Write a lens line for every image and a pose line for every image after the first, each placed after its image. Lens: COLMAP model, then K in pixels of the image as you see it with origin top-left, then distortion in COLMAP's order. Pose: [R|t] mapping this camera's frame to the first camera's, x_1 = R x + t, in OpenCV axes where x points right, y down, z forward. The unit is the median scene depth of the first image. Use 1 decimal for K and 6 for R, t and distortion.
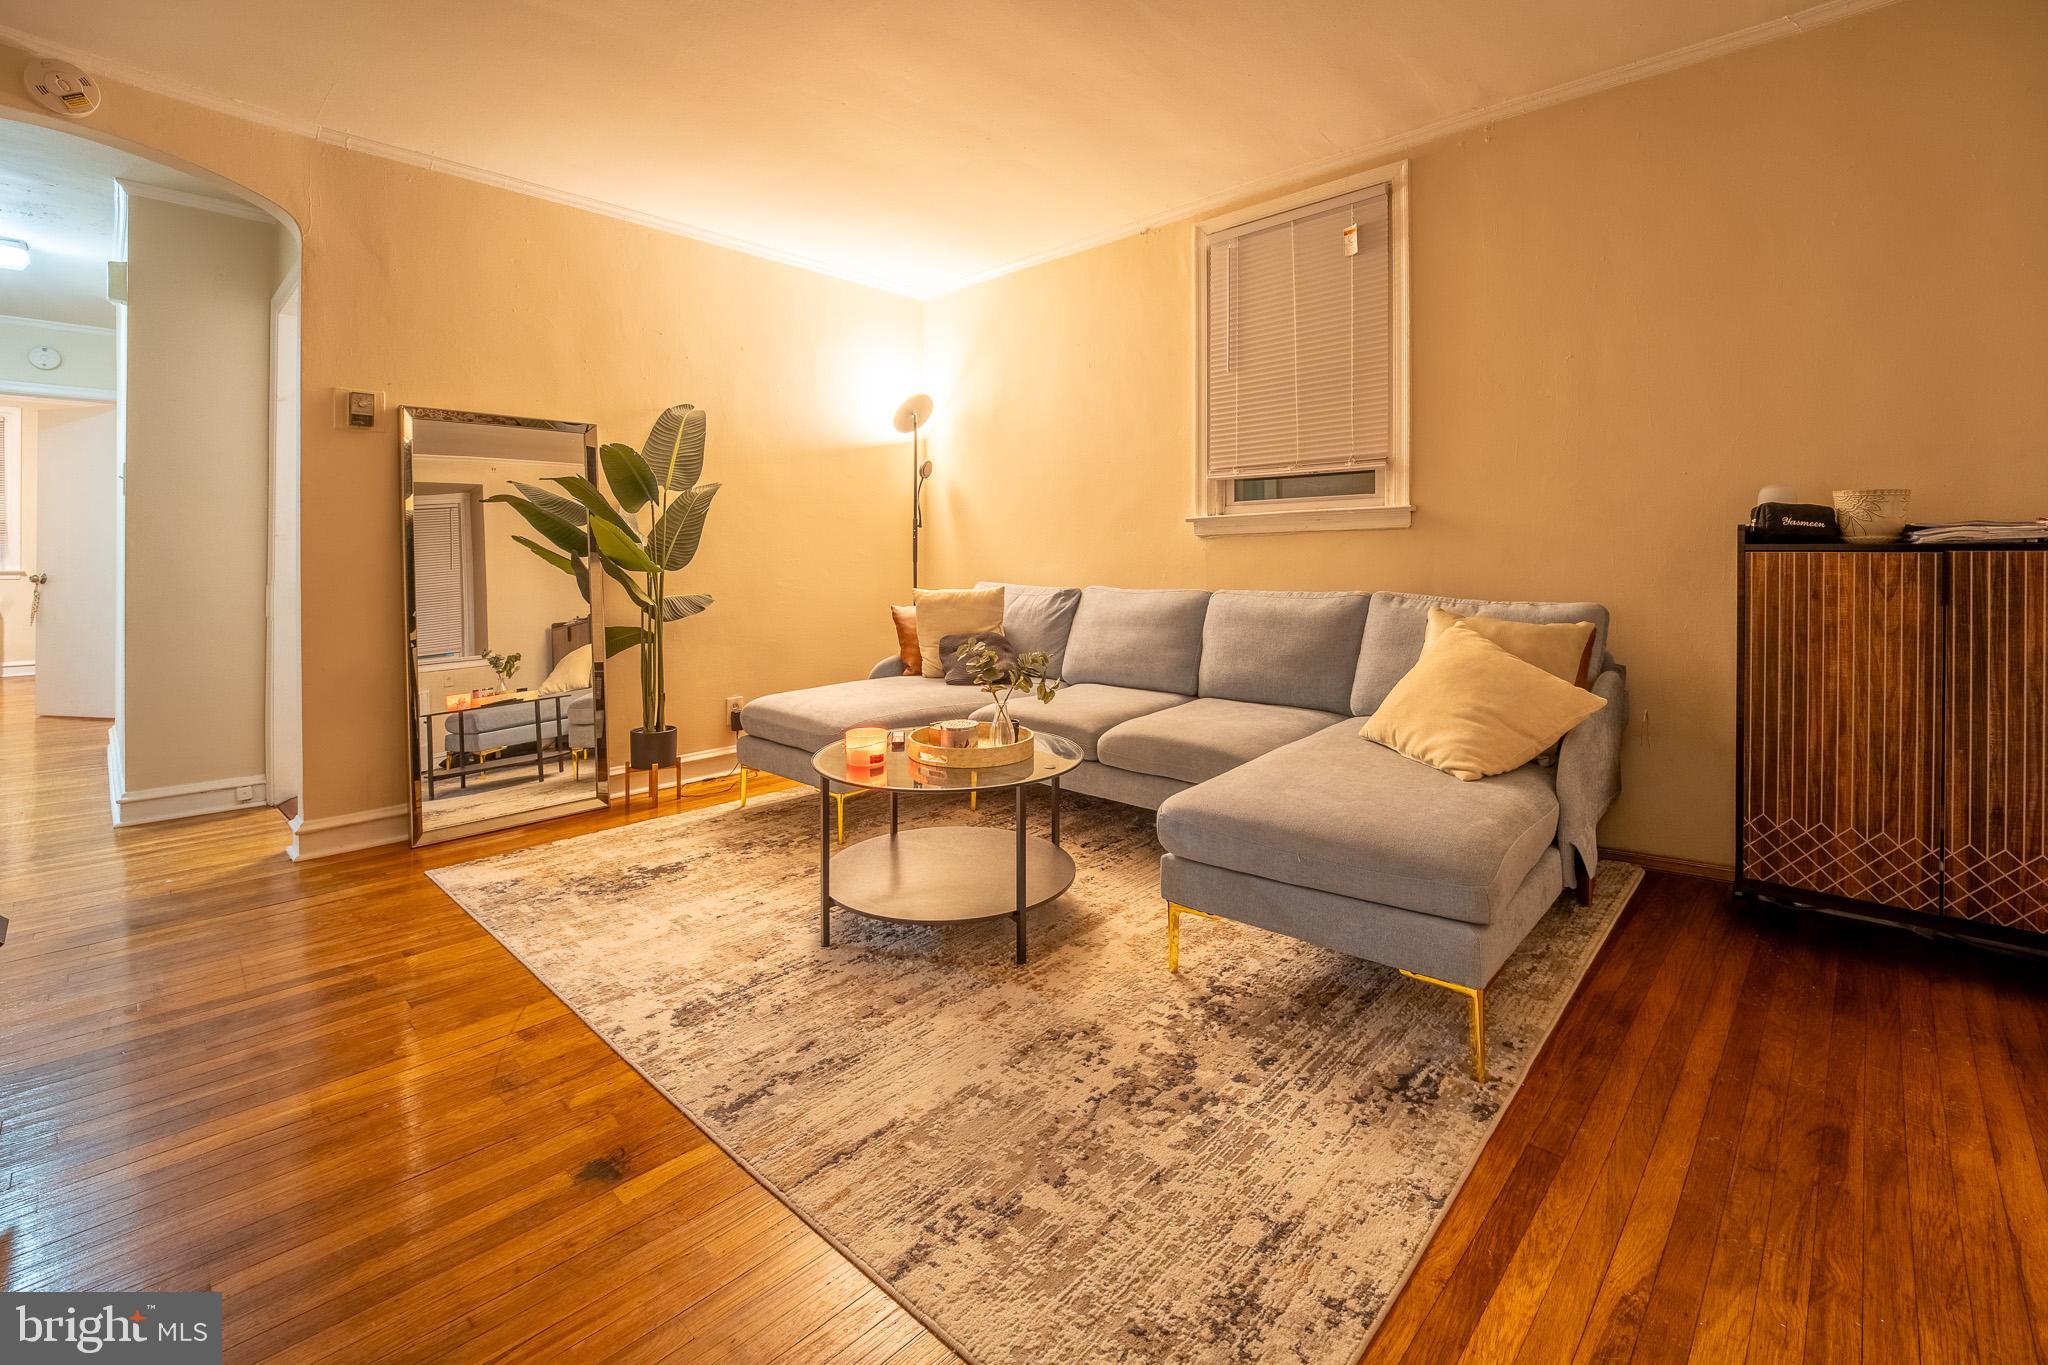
lens RADIAL K [[900.5, 0, 1021.9], [0, 900.5, 566.9], [0, 0, 1]] dist [0.000148, -0.000421]
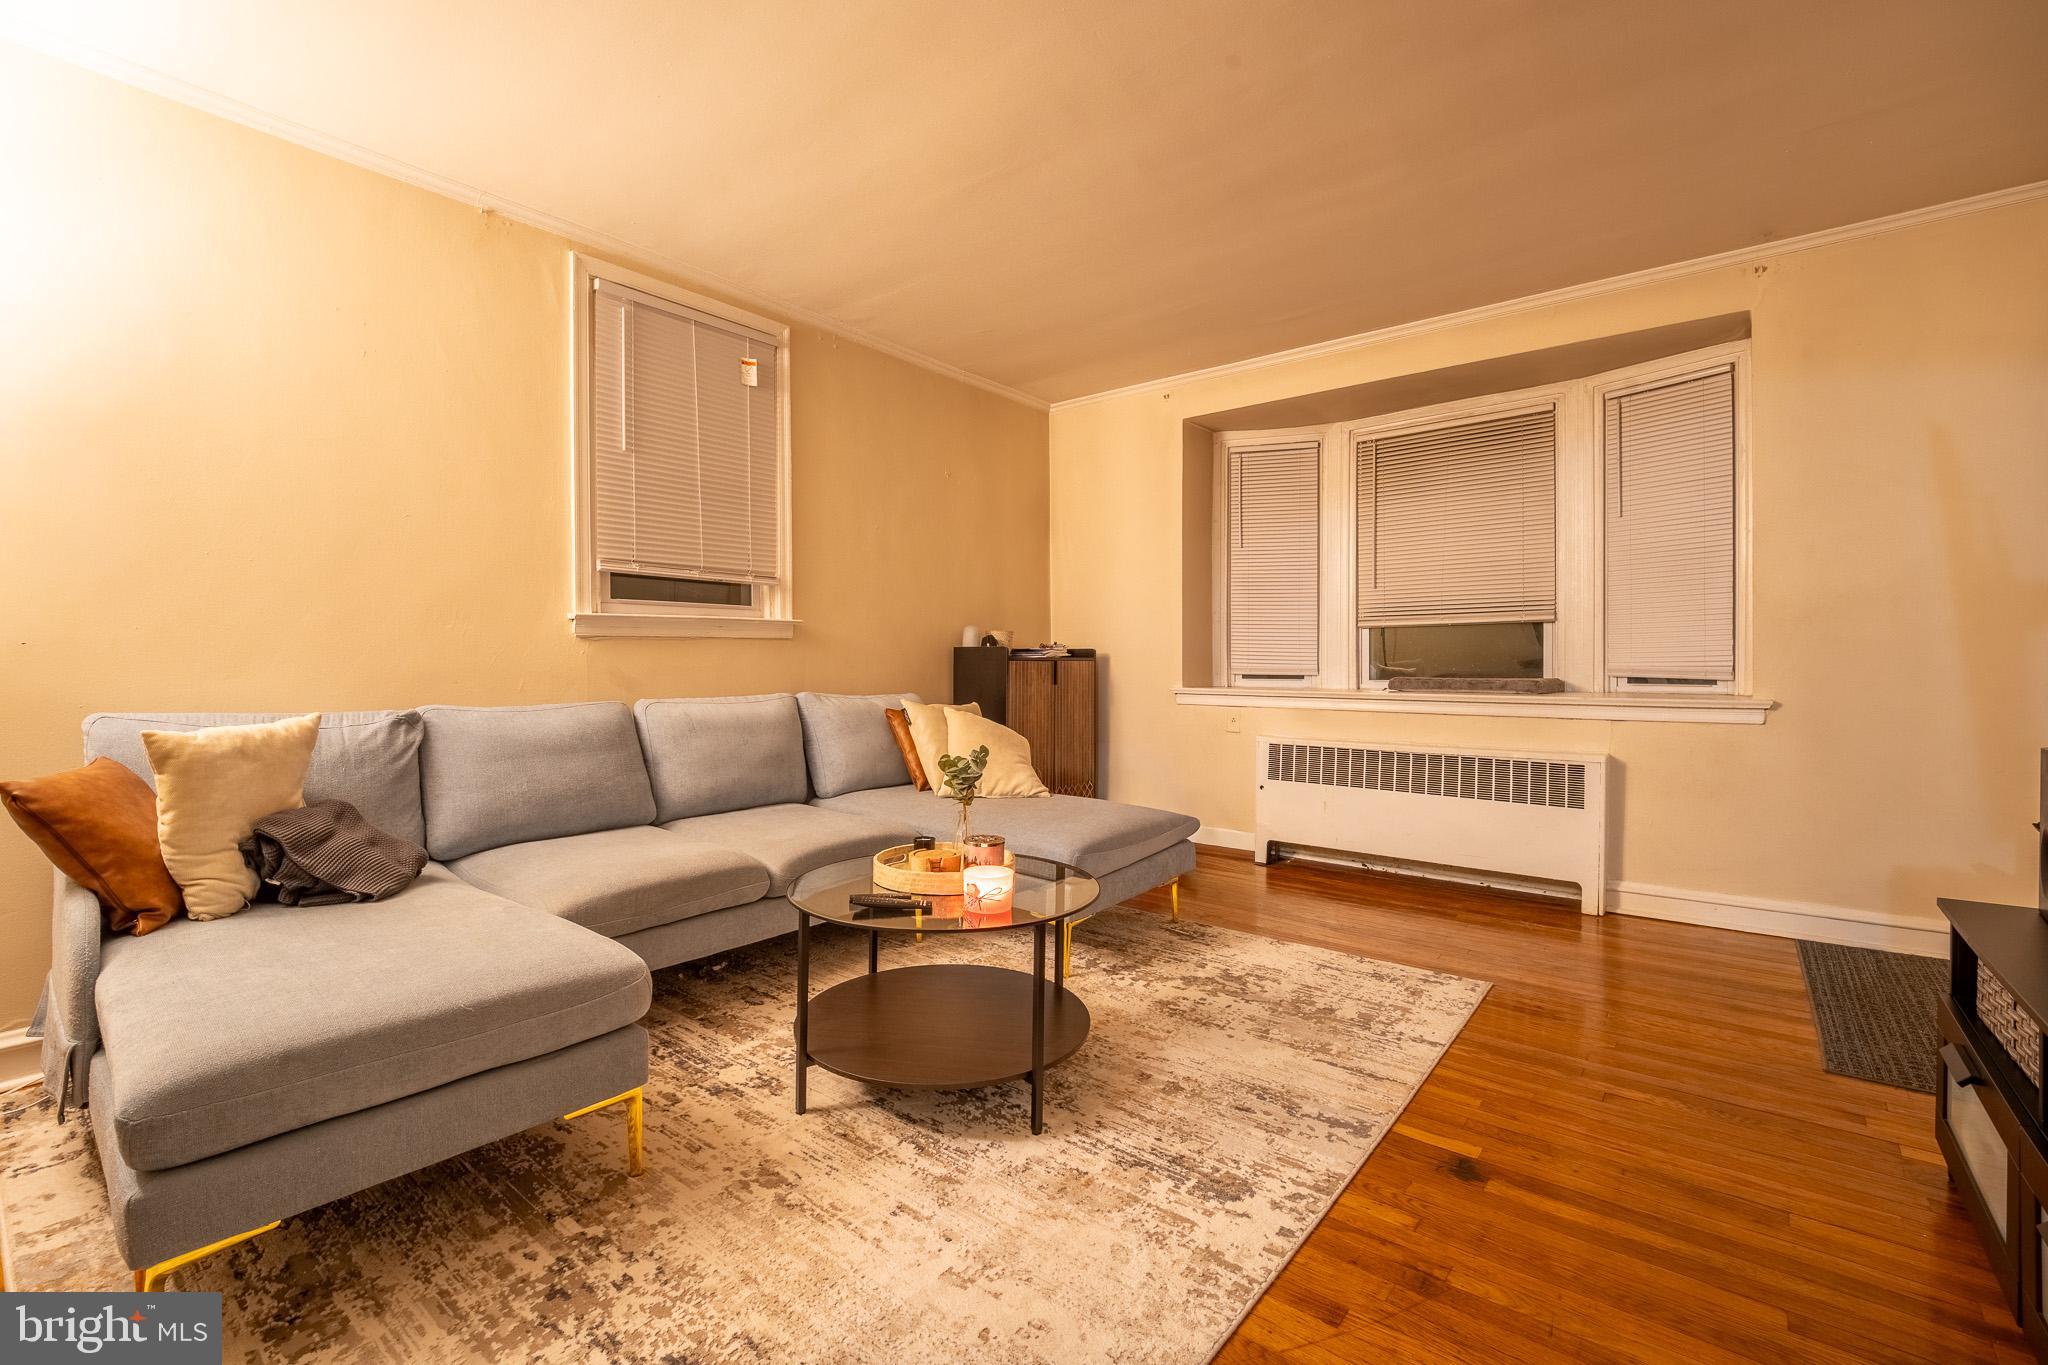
lens RADIAL K [[868.0, 0, 1024.9], [0, 868.0, 667.4], [0, 0, 1]] dist [0.041339, -0.032502]
pose [[-0.074128, -0.003846, 0.997241, -1.237122], [0.011187, 0.999926, 0.004687, -0.011379], [-0.997186, 0.011504, -0.074080, 1.295162]]
